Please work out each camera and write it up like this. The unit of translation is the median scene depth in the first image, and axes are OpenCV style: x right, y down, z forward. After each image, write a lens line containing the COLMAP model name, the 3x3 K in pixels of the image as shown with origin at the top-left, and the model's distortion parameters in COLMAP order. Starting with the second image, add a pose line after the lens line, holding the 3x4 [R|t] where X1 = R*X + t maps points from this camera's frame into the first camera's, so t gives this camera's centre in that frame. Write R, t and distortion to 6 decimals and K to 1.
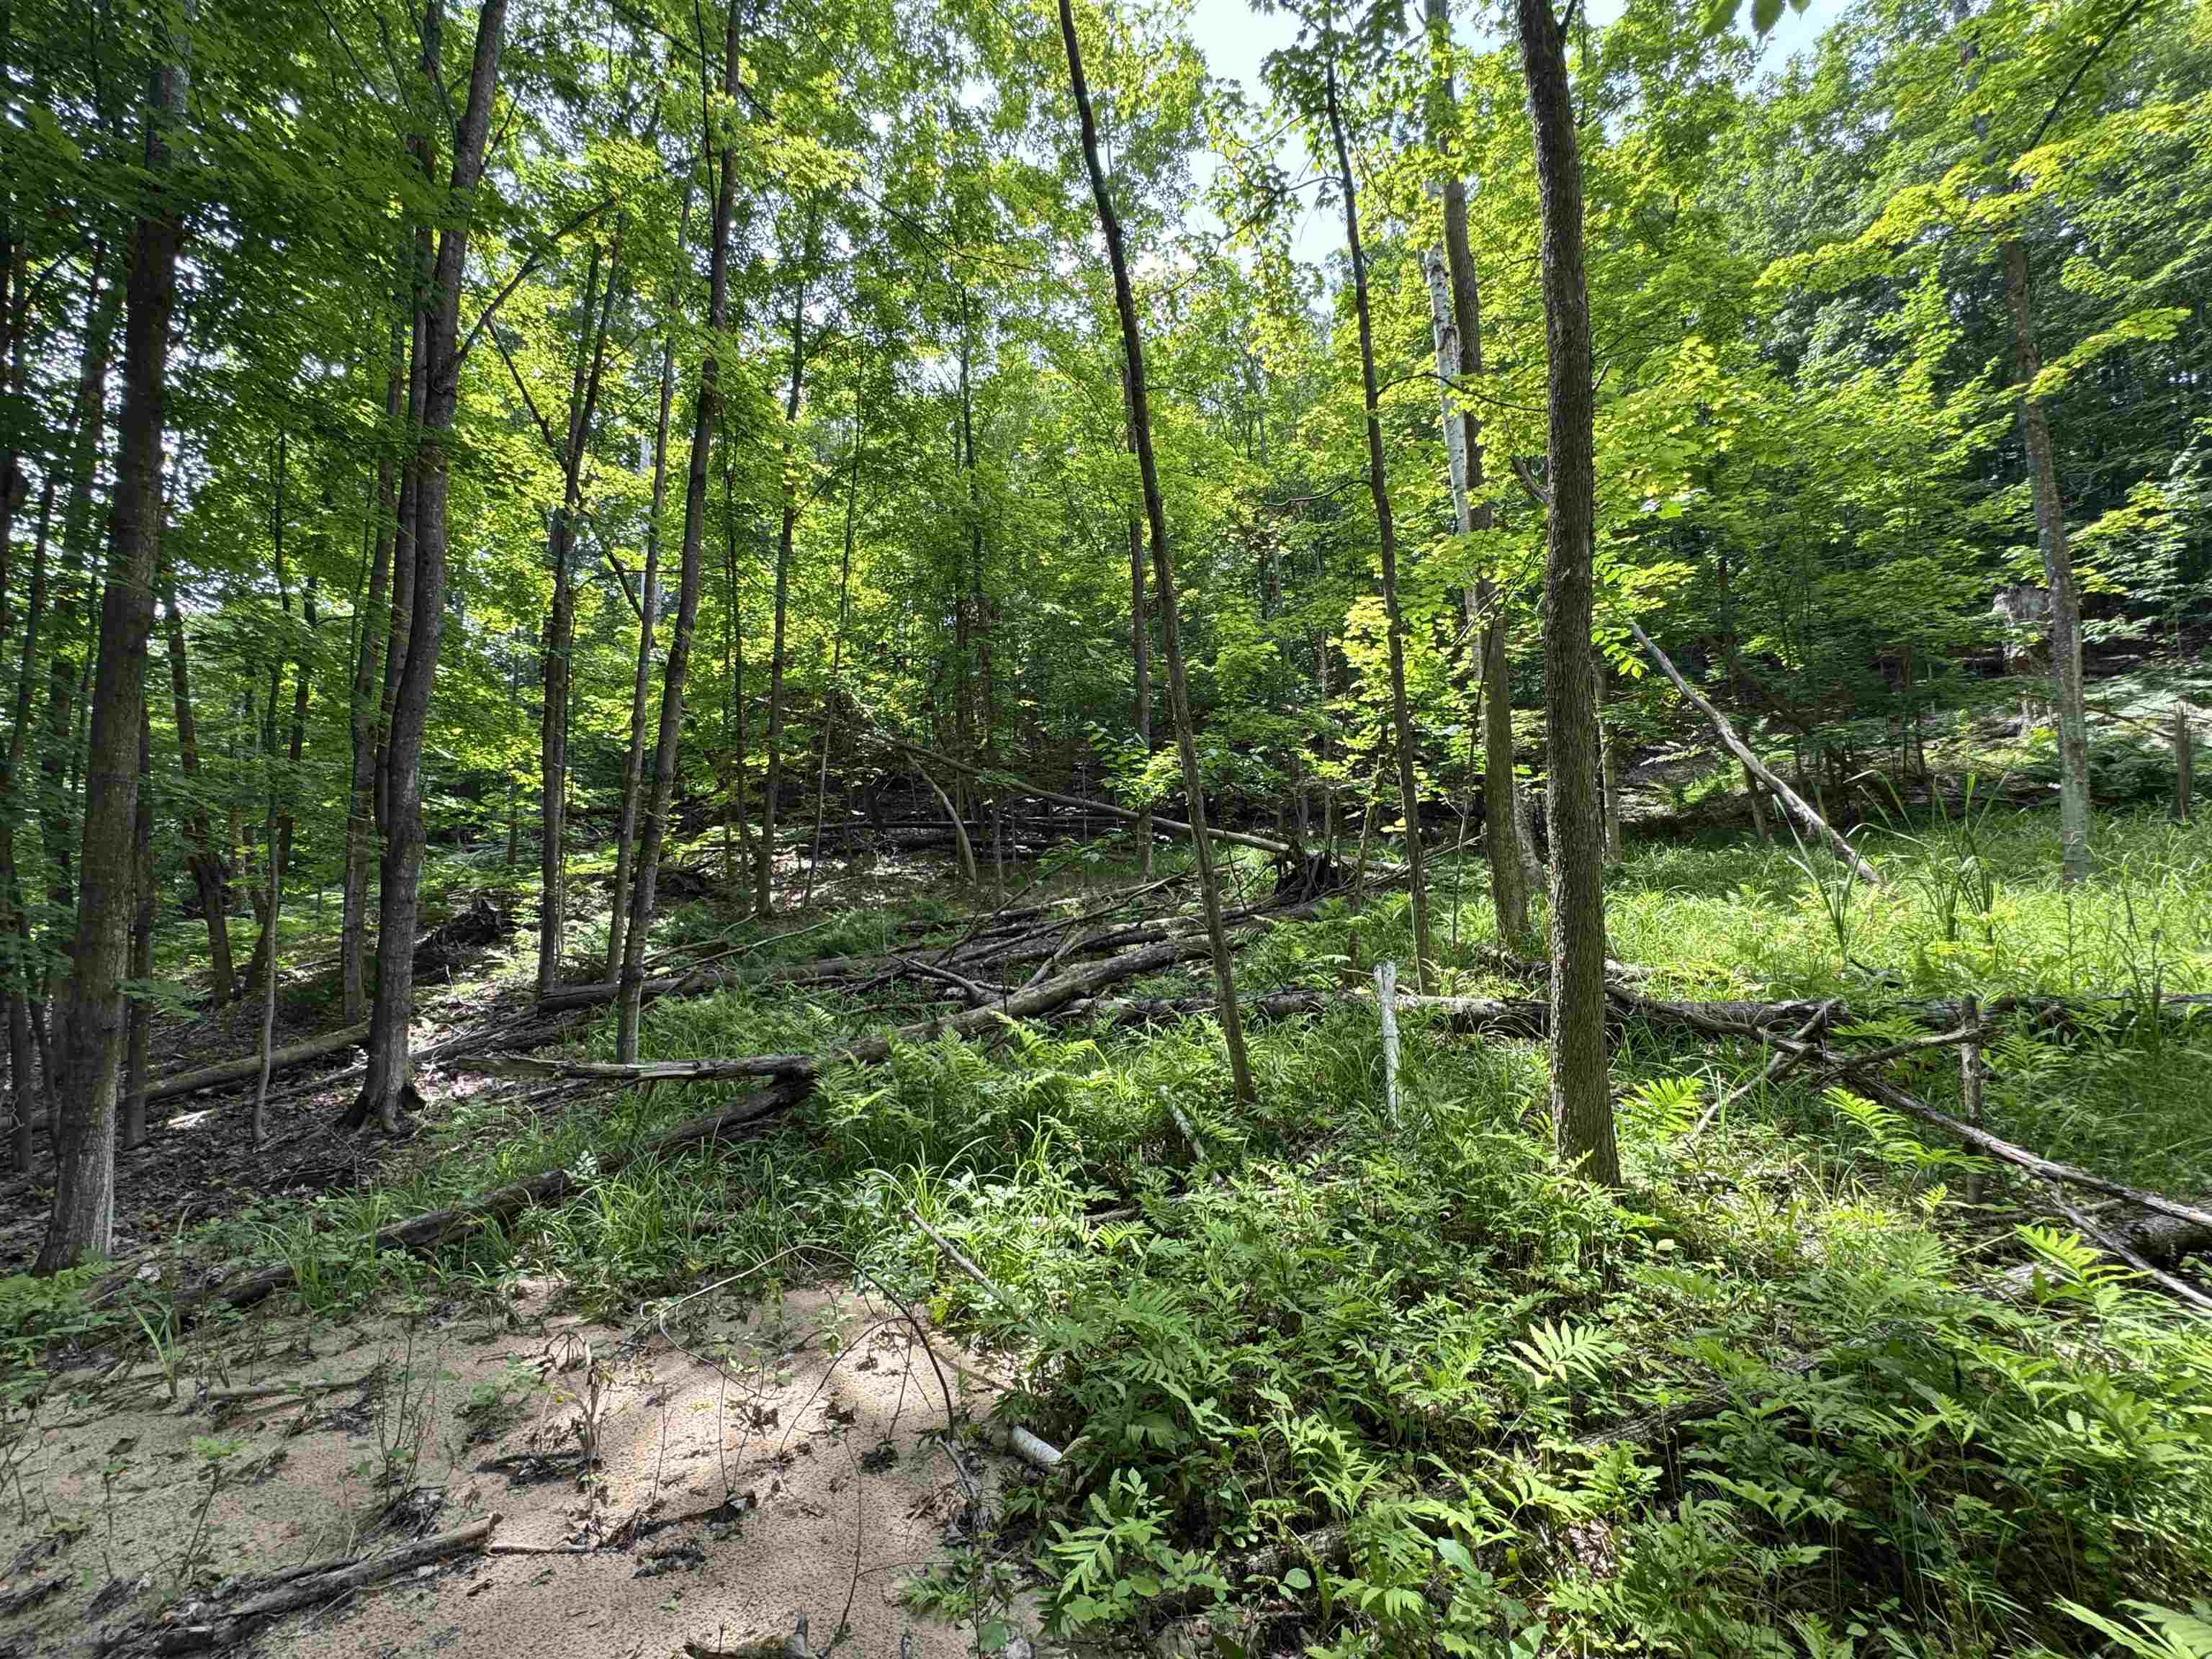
lens RADIAL K [[876.9, 0, 1106.0], [0, 876.9, 829.5], [0, 0, 1]] dist [-0.003578, 0.000601]
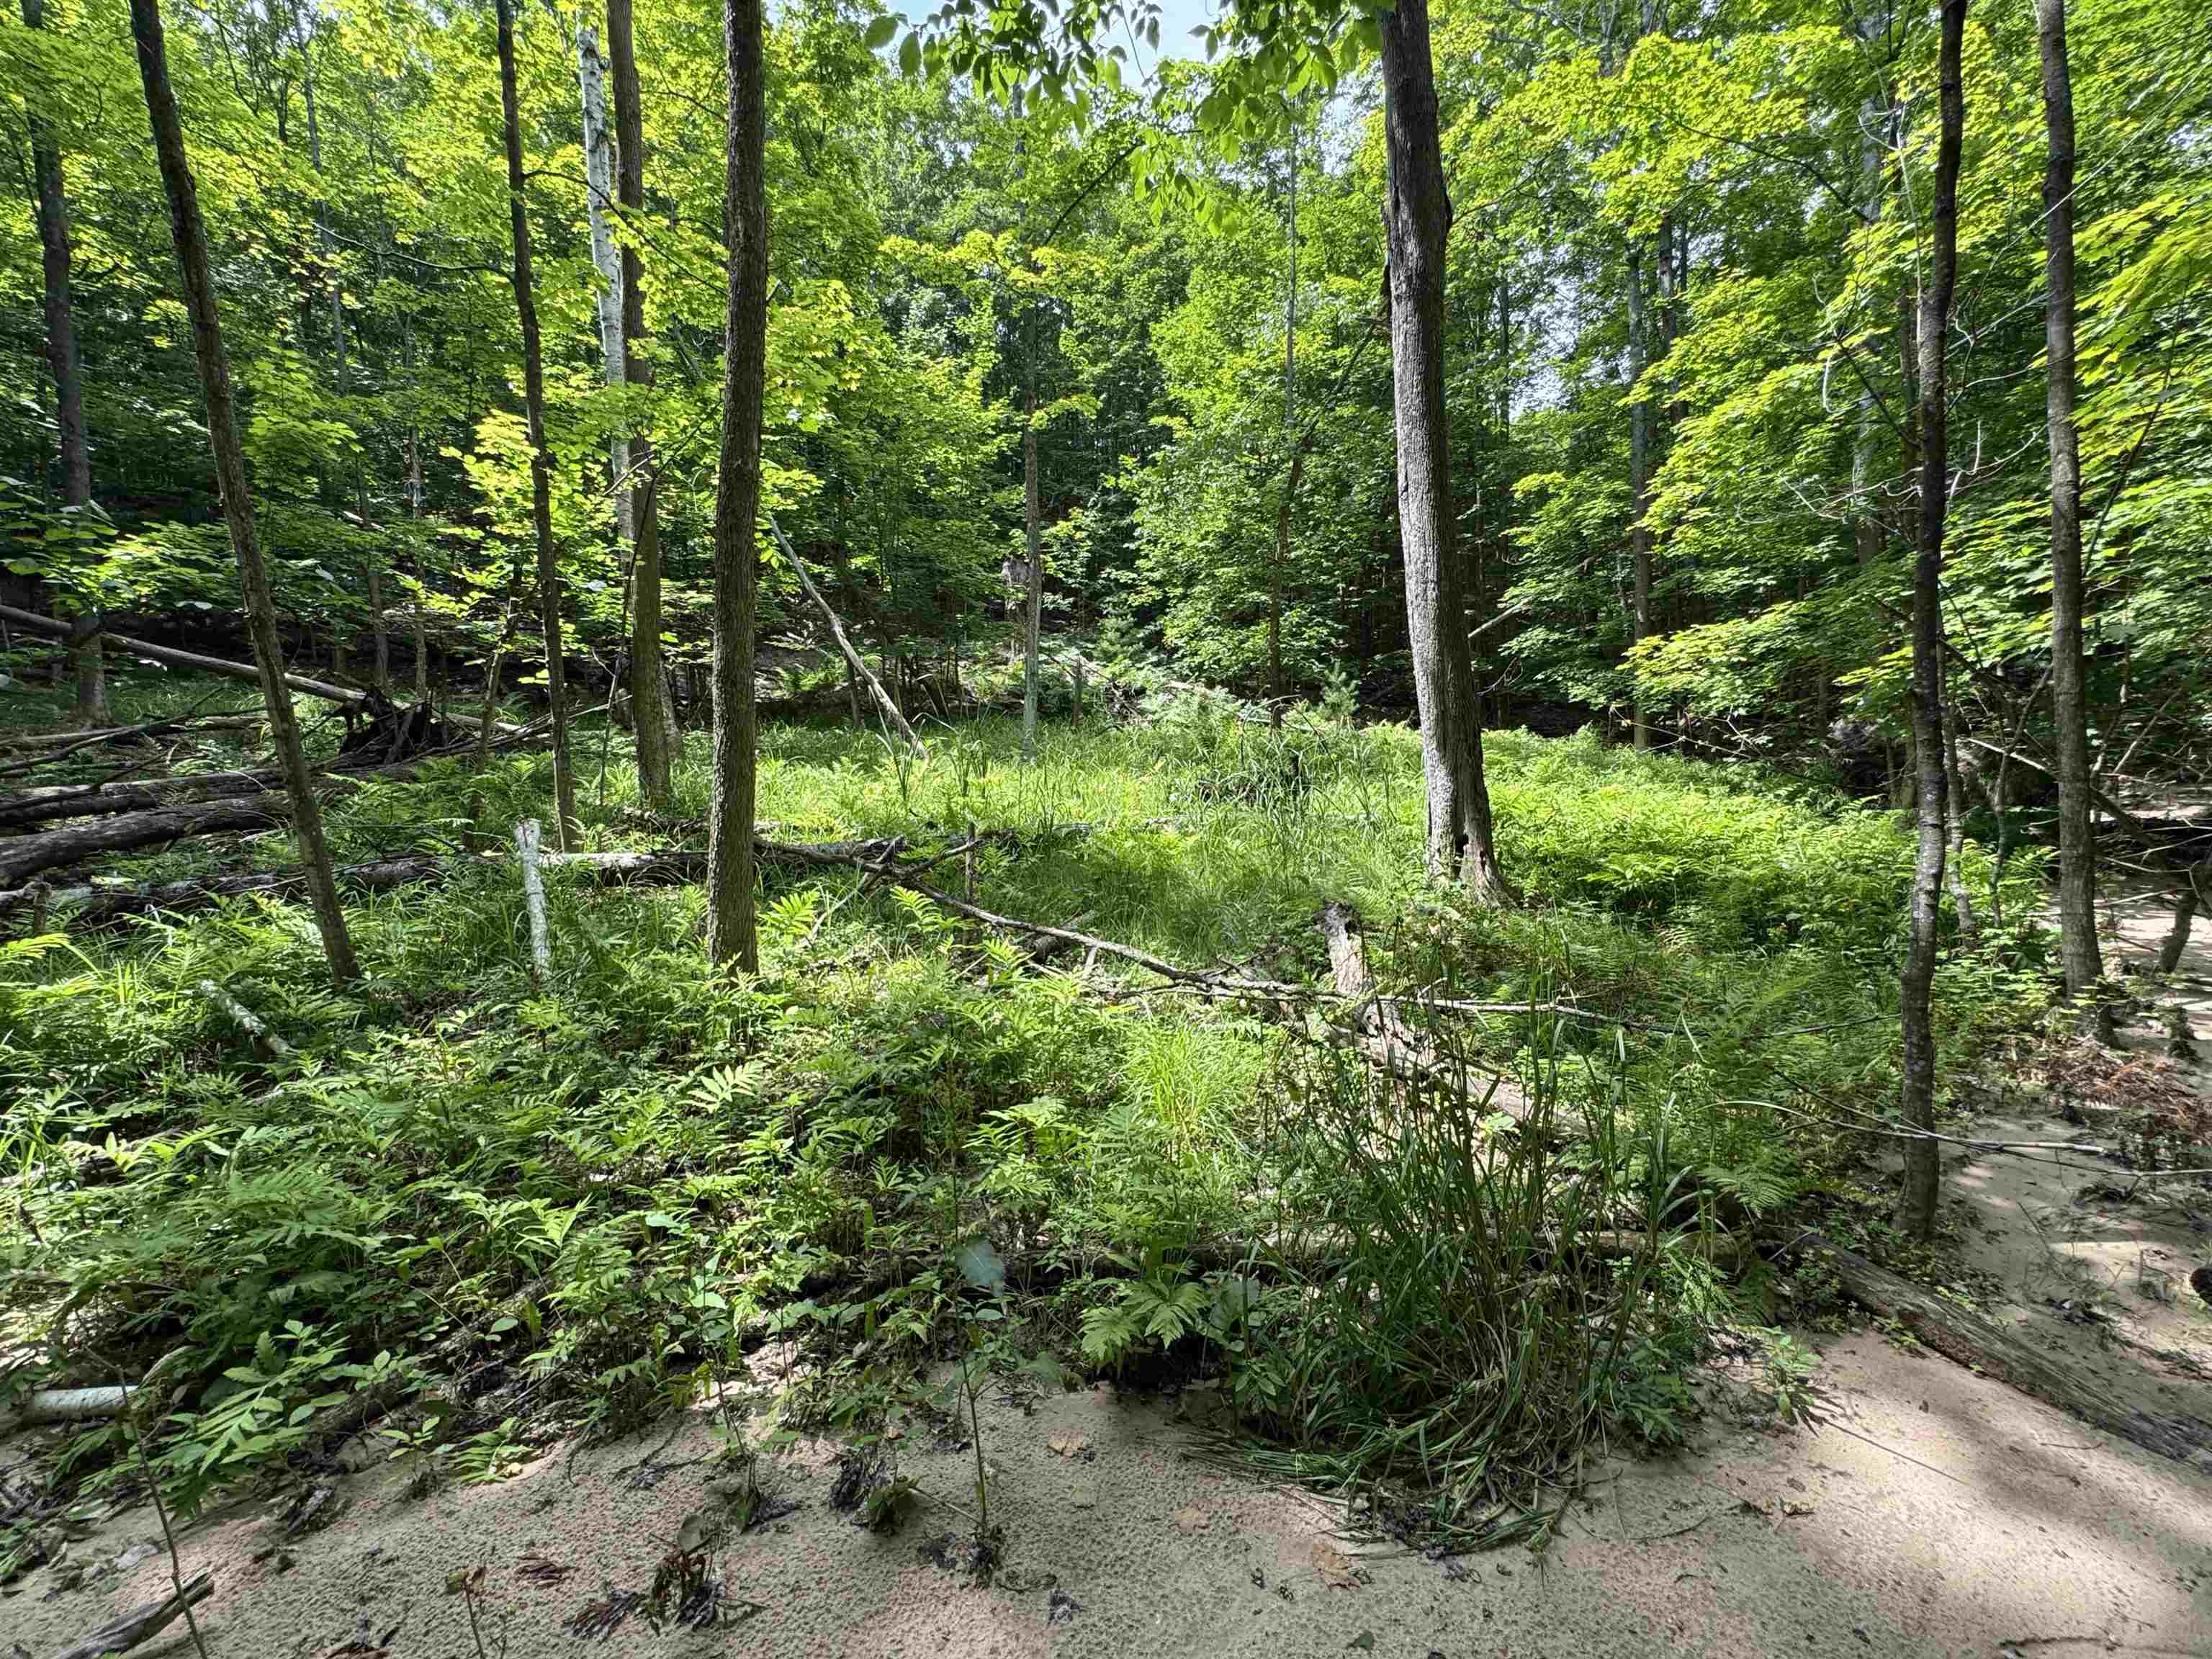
lens RADIAL K [[923.2, 0, 1106.0], [0, 923.2, 829.5], [0, 0, 1]] dist [0.000895, -0.000043]
pose [[0.606171, -0.018492, 0.795119, -0.082618], [-0.082789, 0.992832, 0.086205, 0.020439], [-0.791014, -0.118082, 0.600295, -0.083904]]
